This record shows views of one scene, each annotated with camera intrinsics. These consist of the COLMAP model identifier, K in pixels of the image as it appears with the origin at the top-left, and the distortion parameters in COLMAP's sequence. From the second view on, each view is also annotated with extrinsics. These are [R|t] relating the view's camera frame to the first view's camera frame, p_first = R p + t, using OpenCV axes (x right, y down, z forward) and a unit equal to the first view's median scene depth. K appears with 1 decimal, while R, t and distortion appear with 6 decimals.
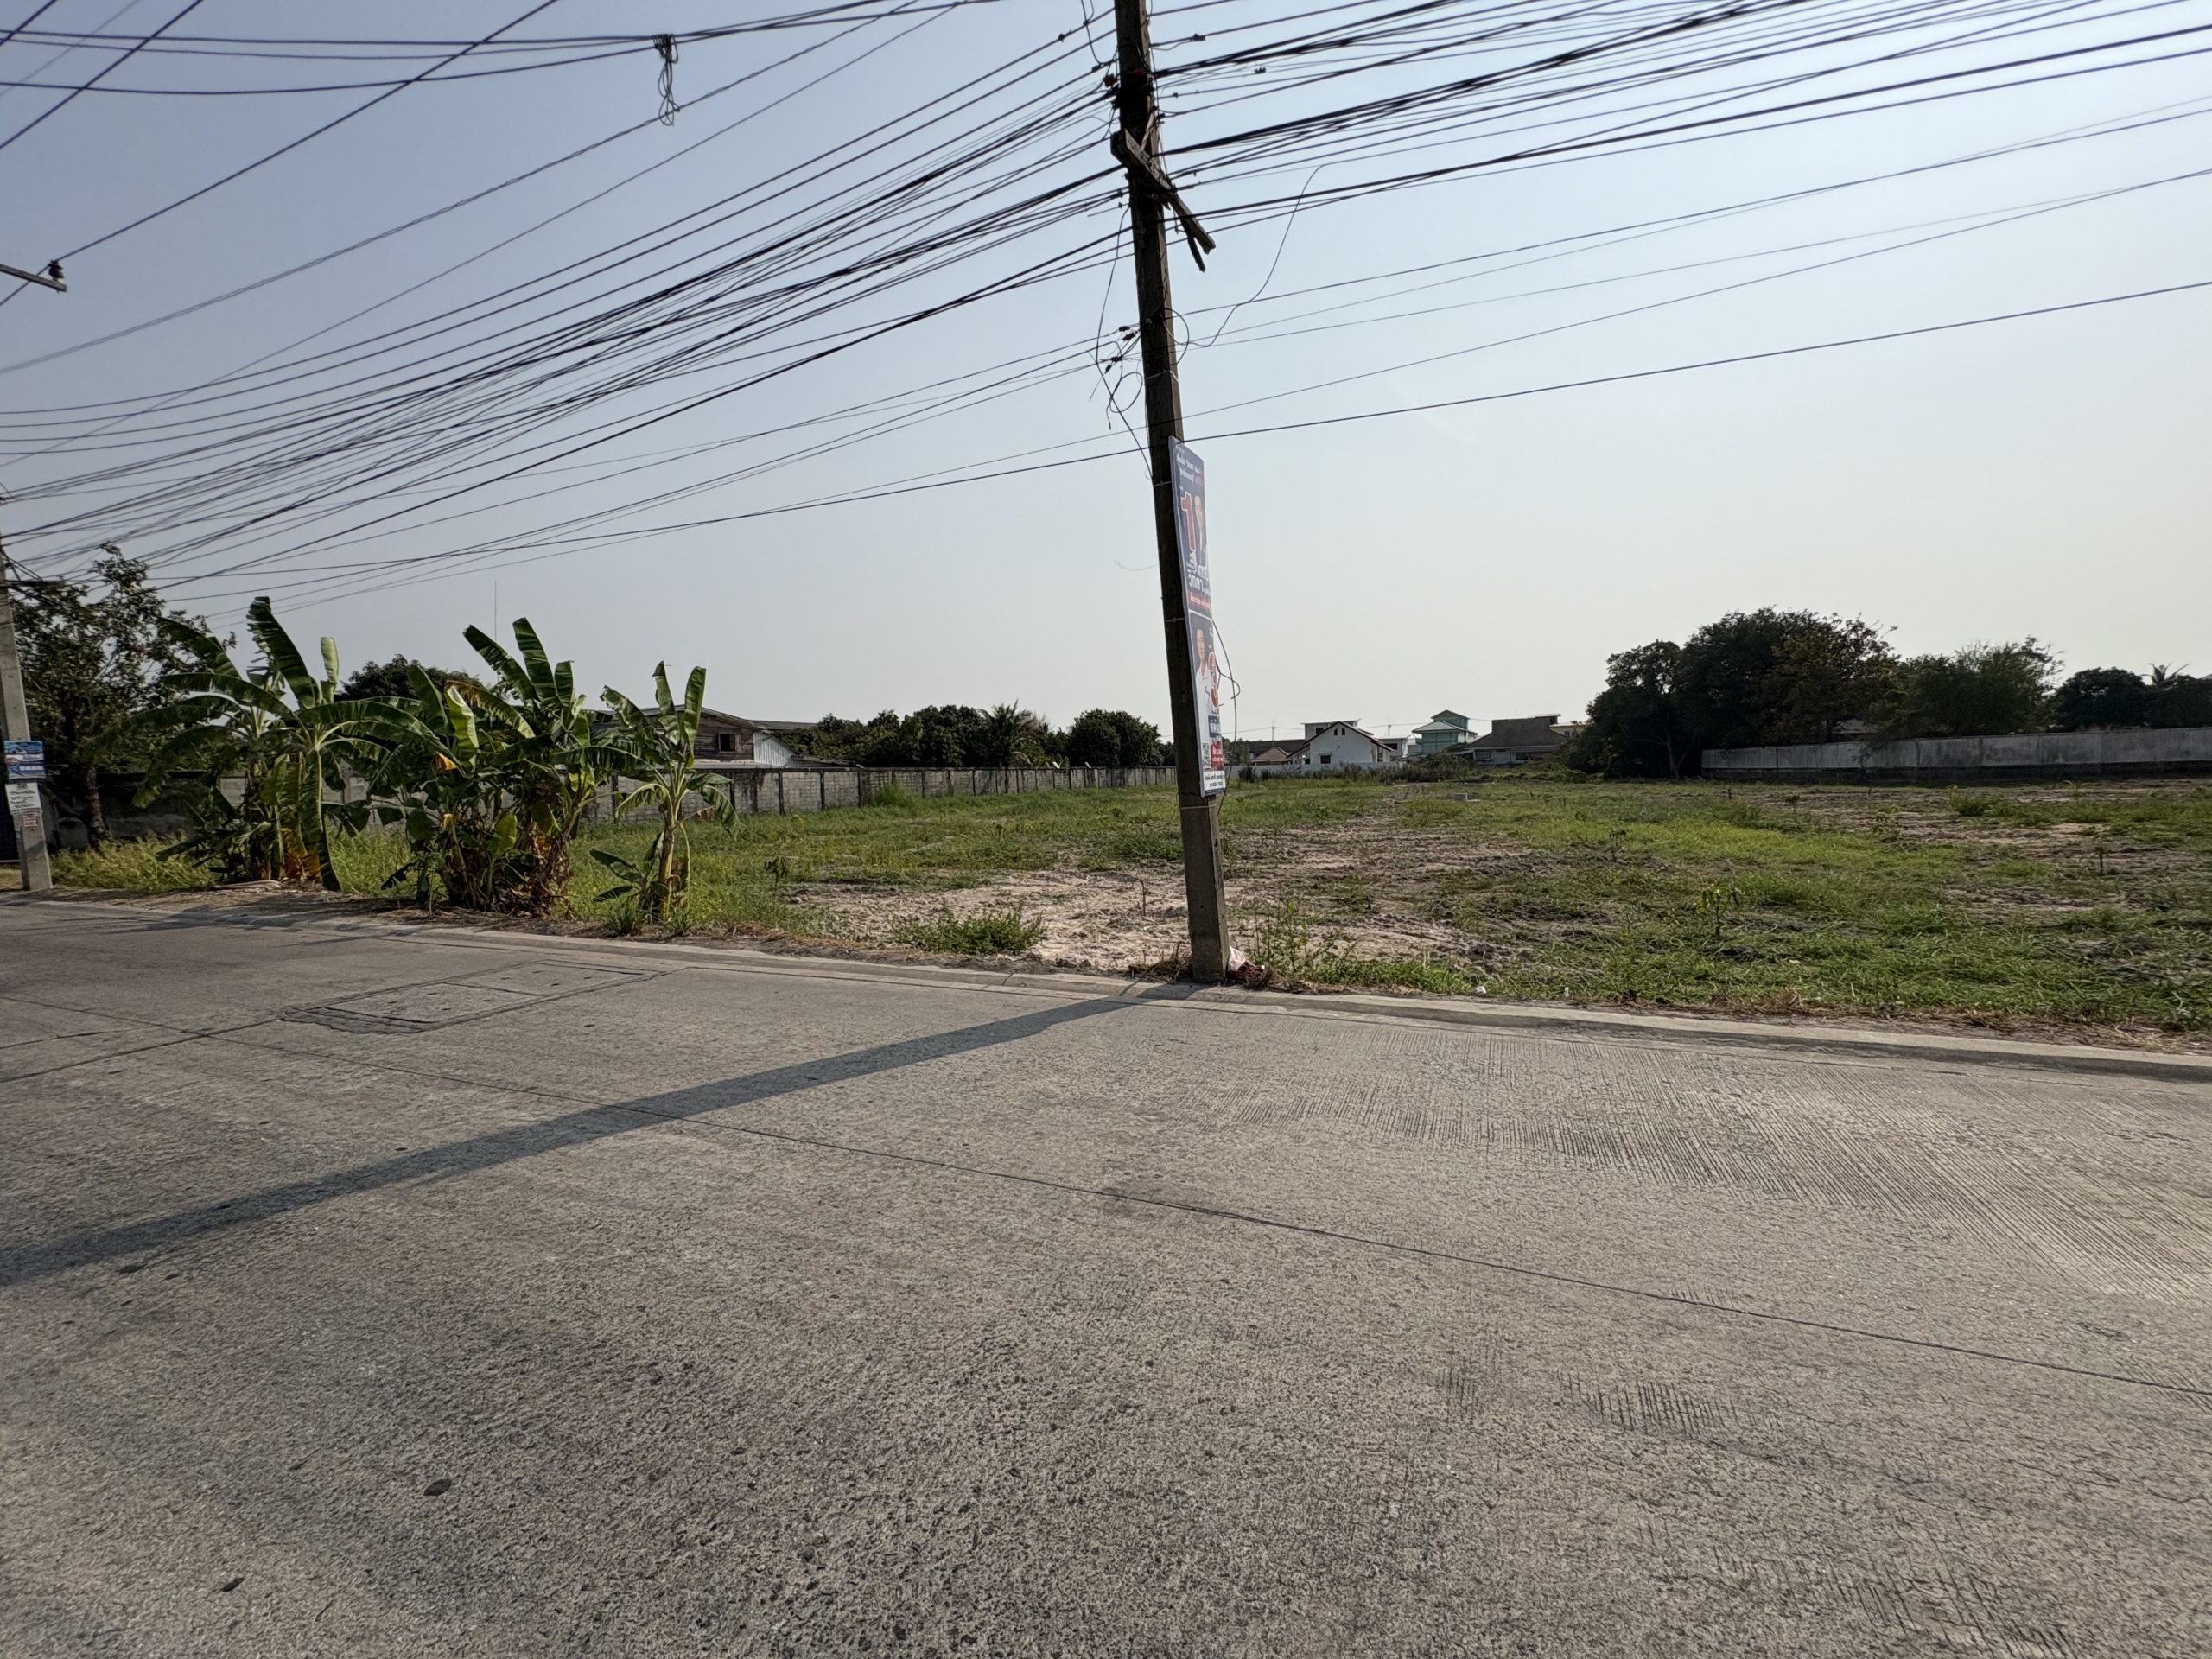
lens RADIAL K [[882.8, 0, 1104.5], [0, 882.8, 822.3], [0, 0, 1]] dist [0.000892, 0.000197]
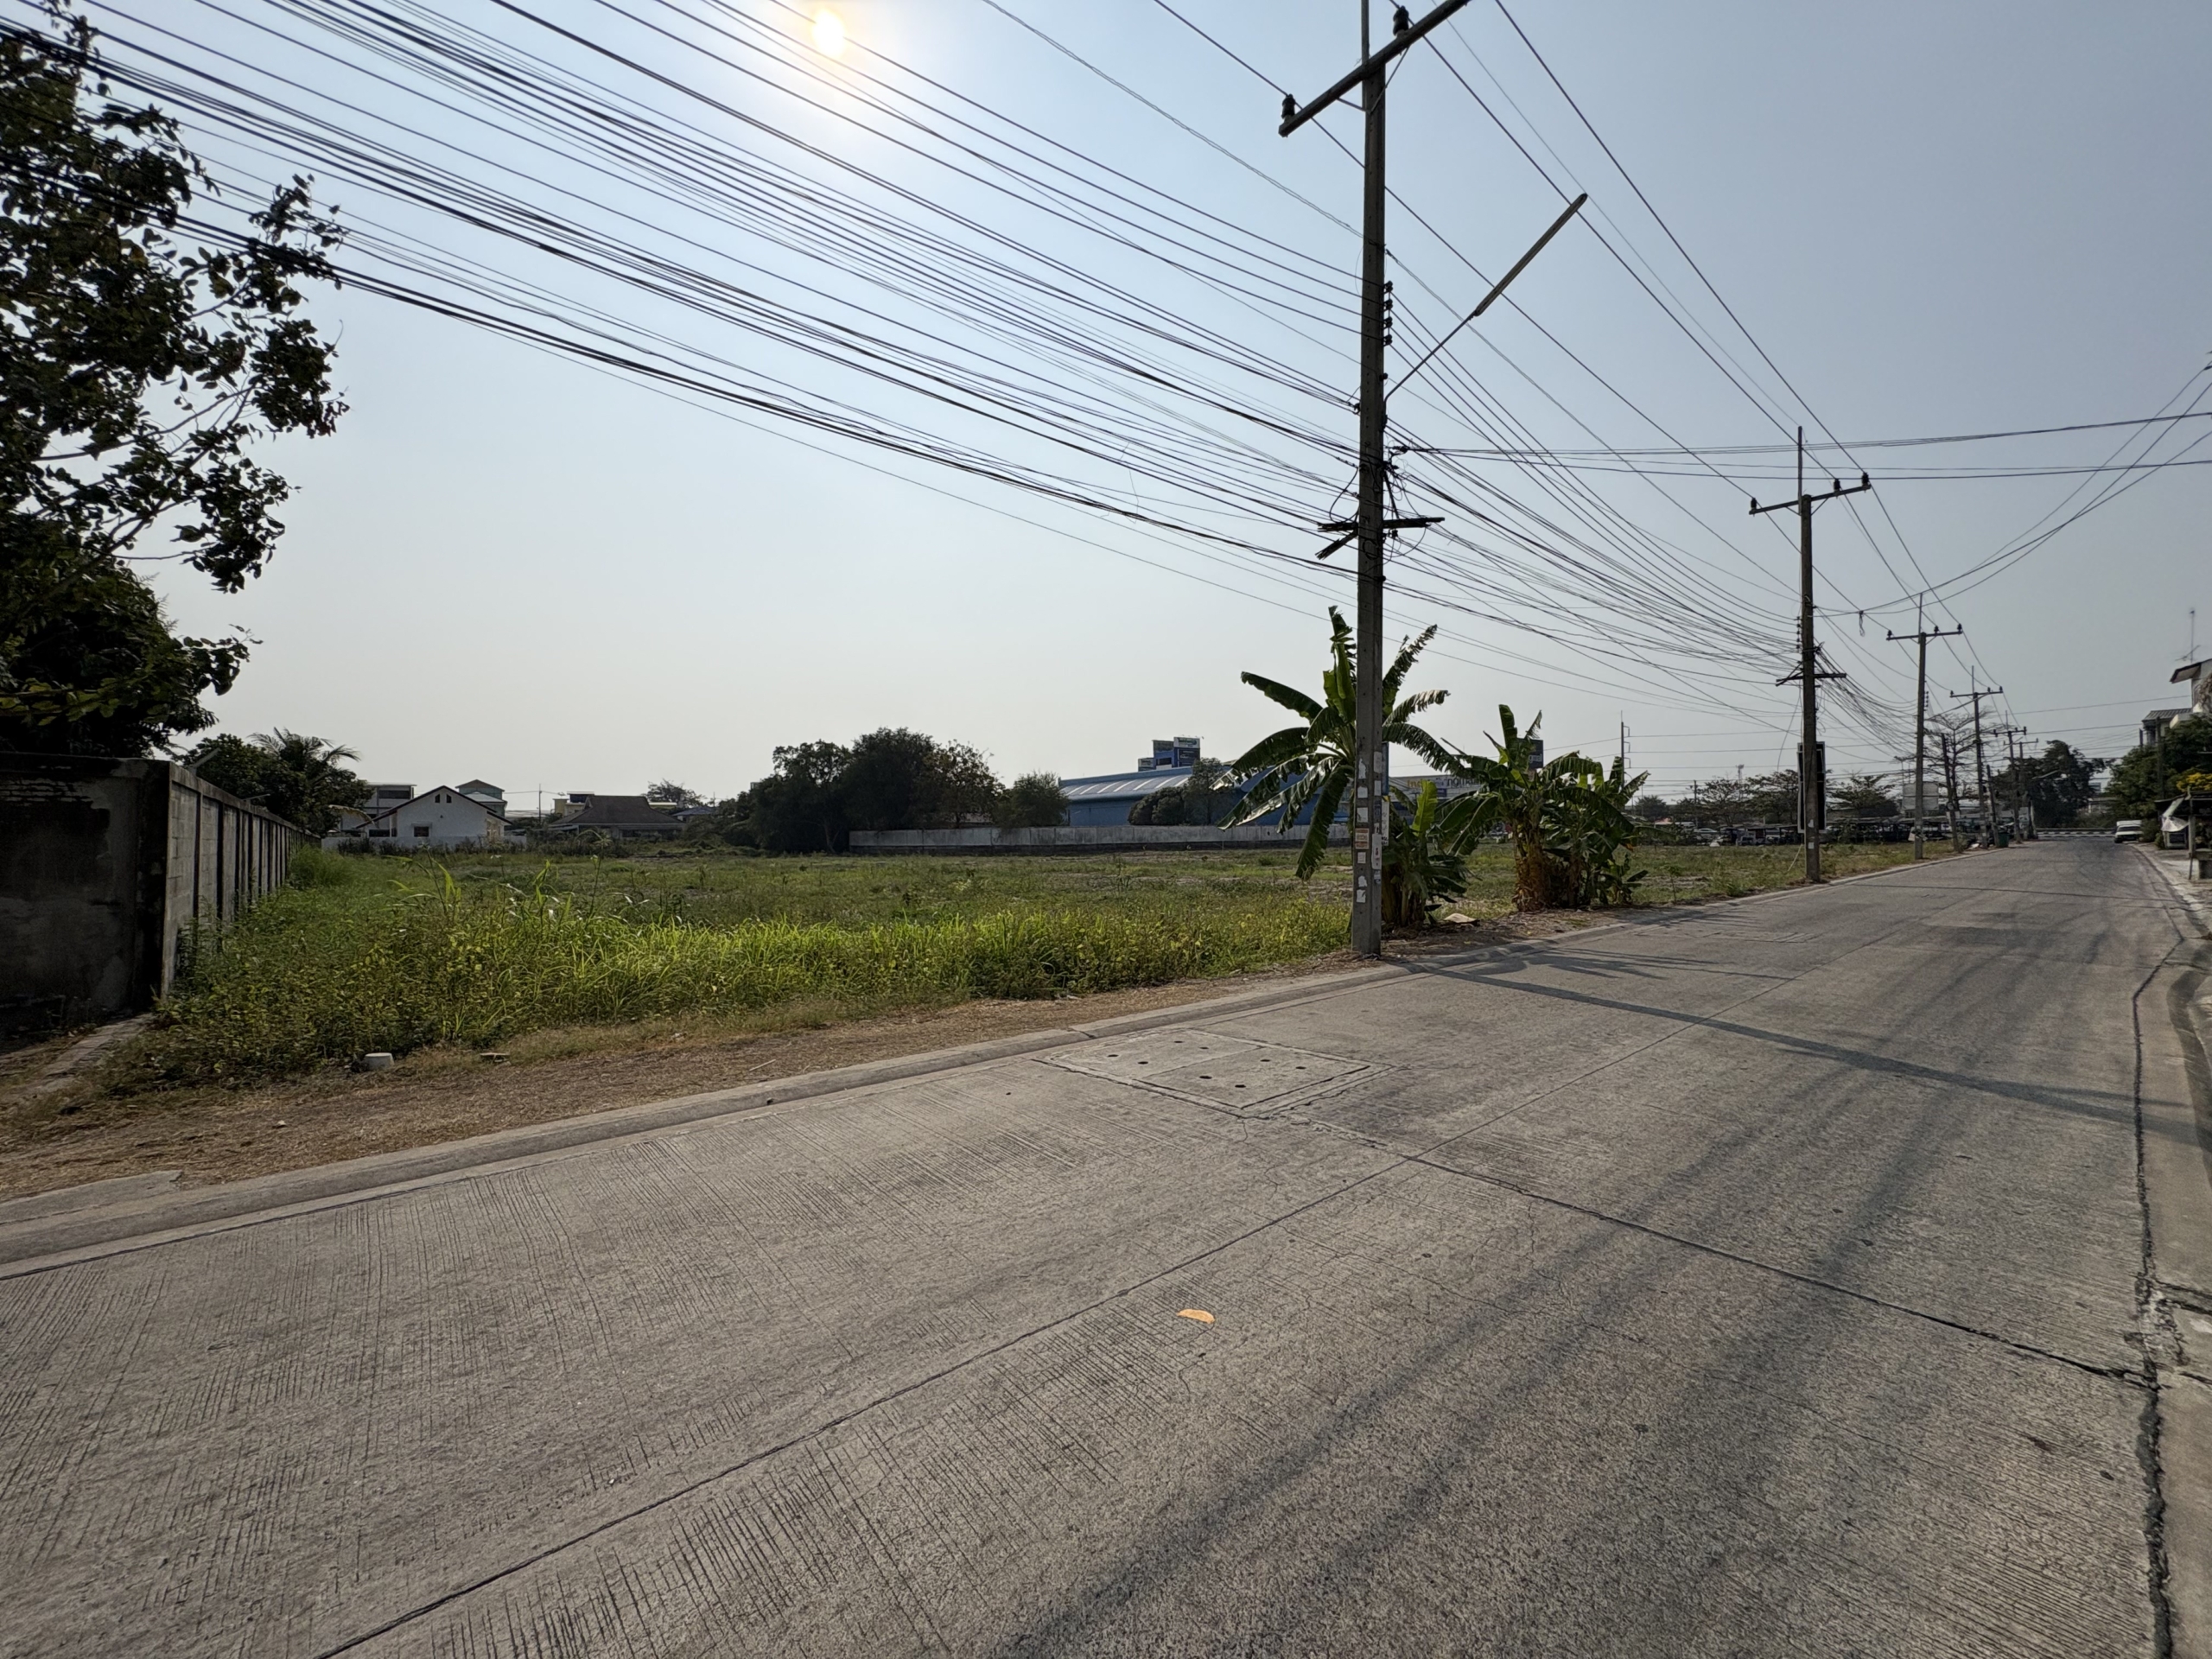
lens RADIAL K [[882.8, 0, 1102.8], [0, 882.8, 827.8], [0, 0, 1]] dist [0.000892, 0.000197]
pose [[0.435448, 0.029429, 0.899733, -0.484749], [0.048755, 0.997228, -0.056215, 0.001970], [-0.898892, 0.068345, 0.432806, 0.219442]]
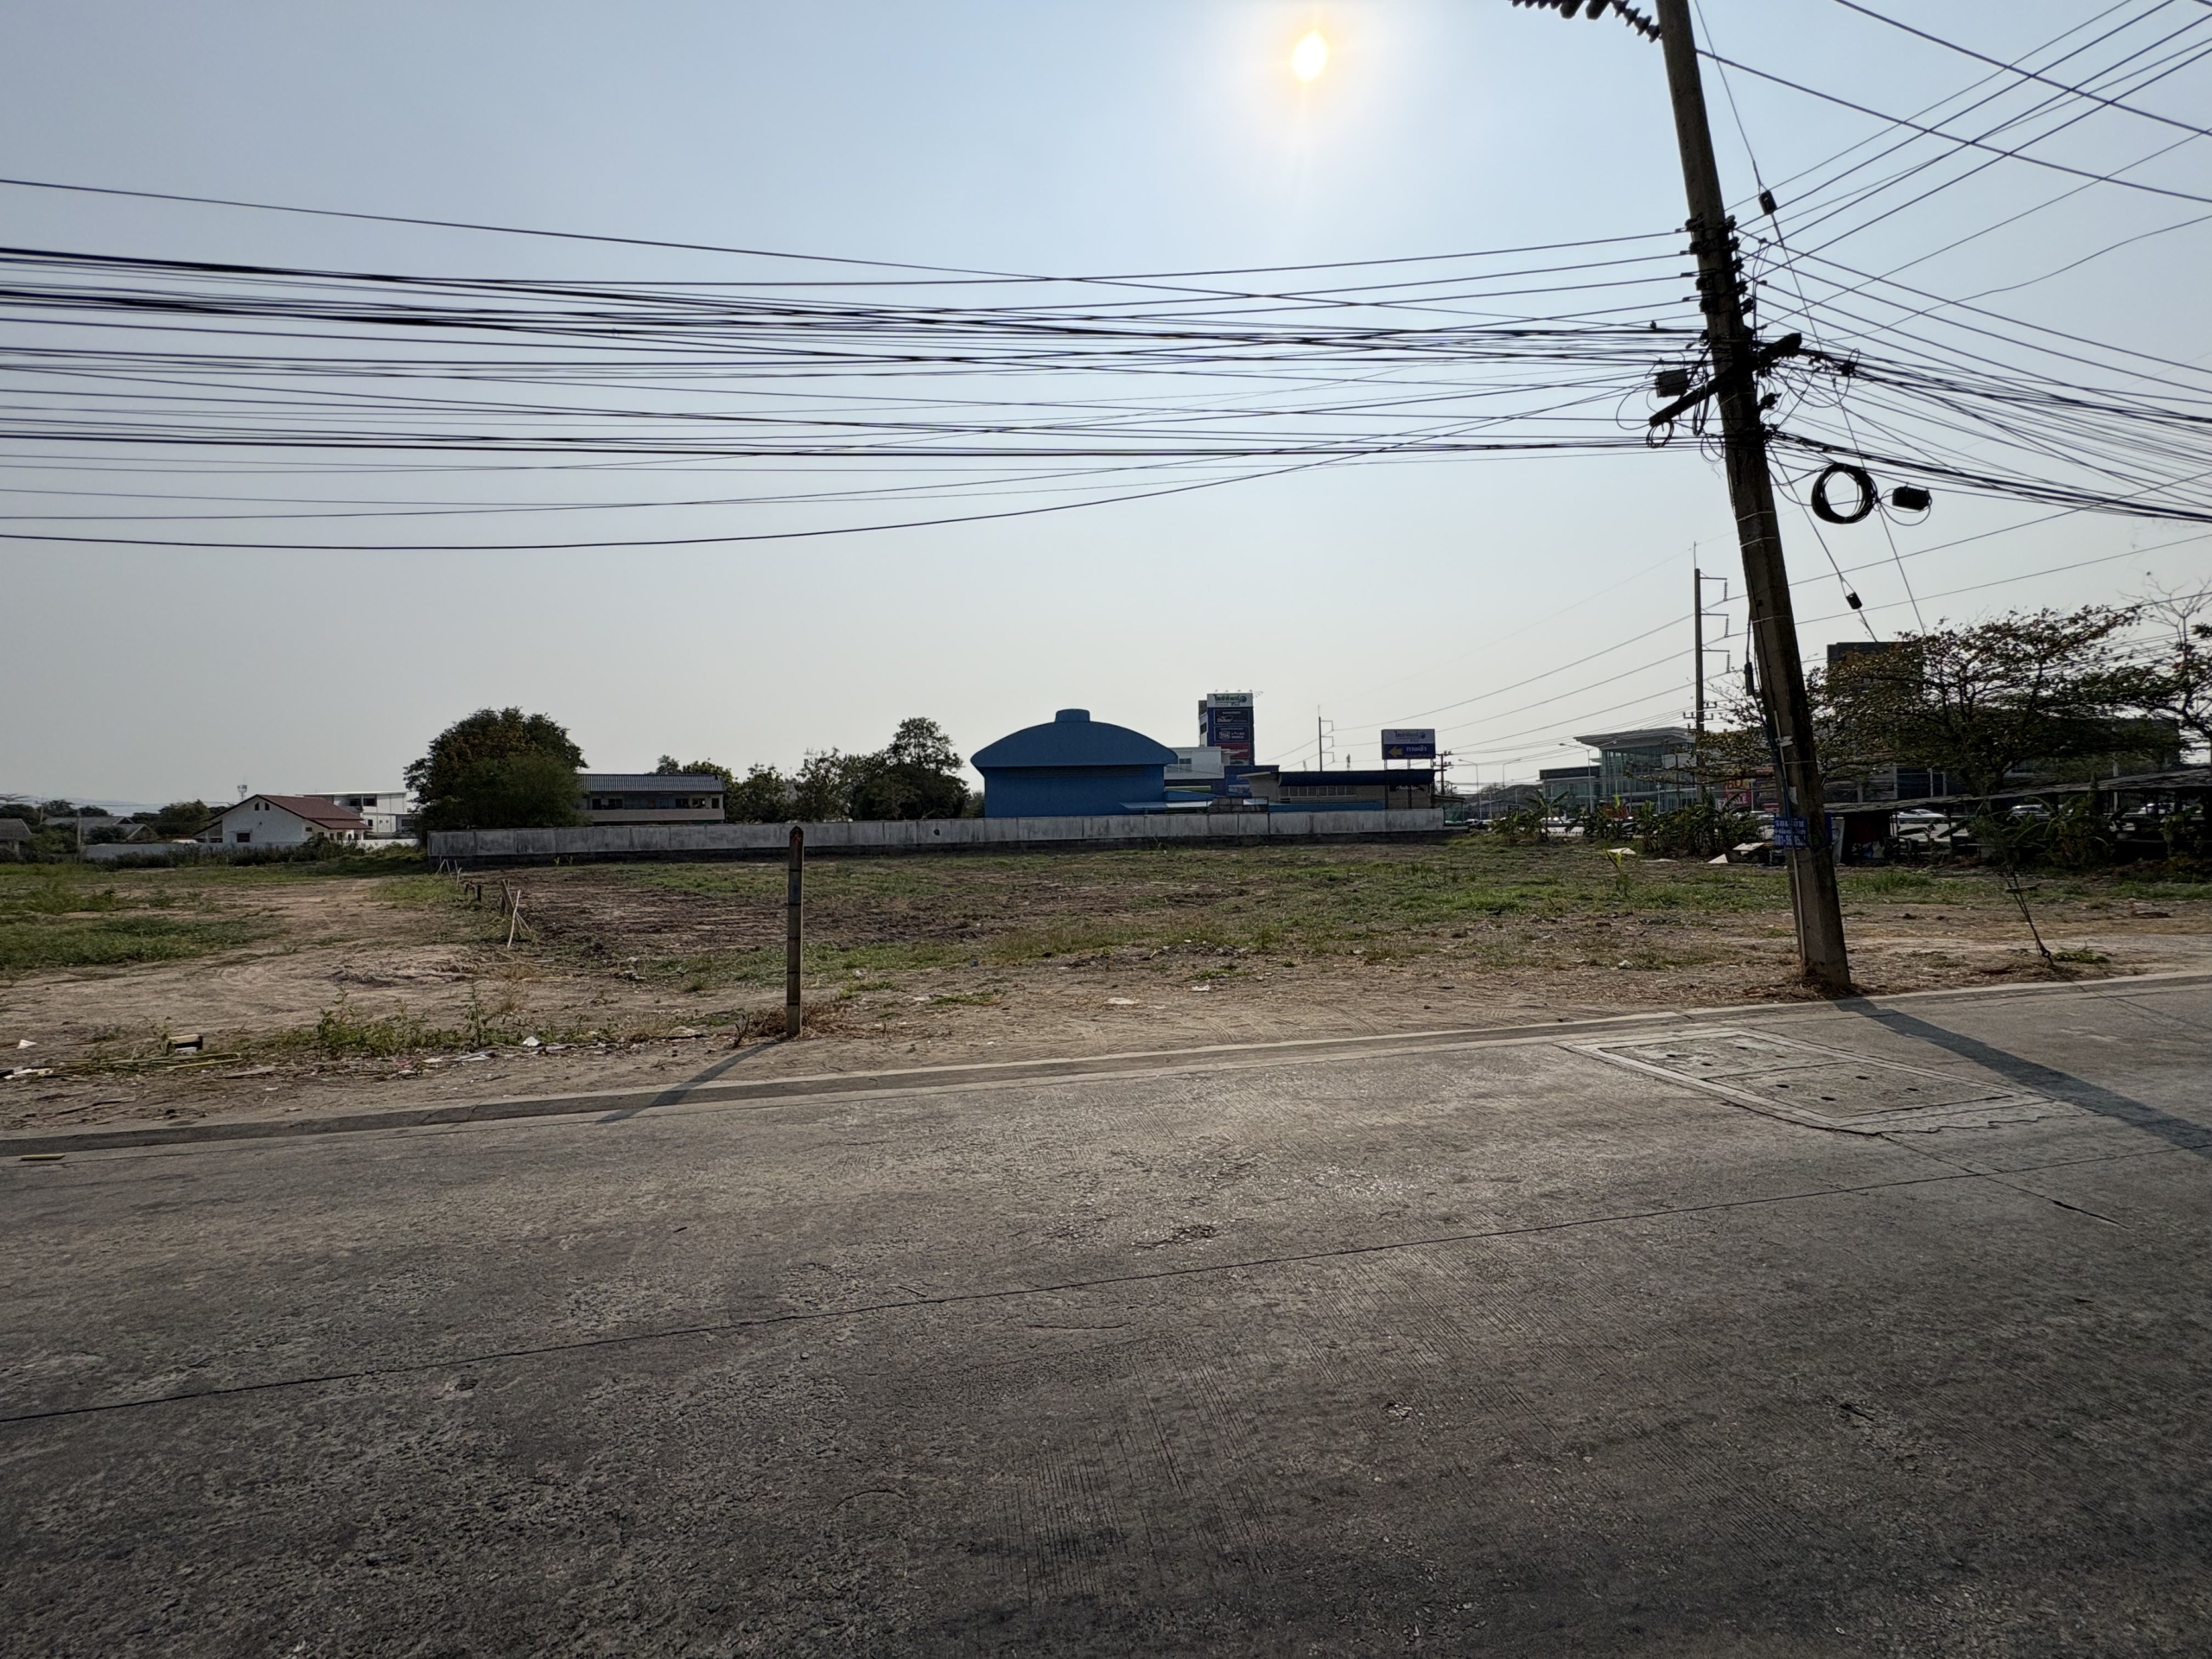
lens RADIAL K [[882.8, 0, 1104.8], [0, 882.8, 826.9], [0, 0, 1]] dist [0.000892, 0.000197]
pose [[0.822730, 0.009610, 0.568352, 1.079706], [0.031419, 0.997560, -0.062348, -0.002407], [-0.567564, 0.069153, 0.820420, -0.459811]]
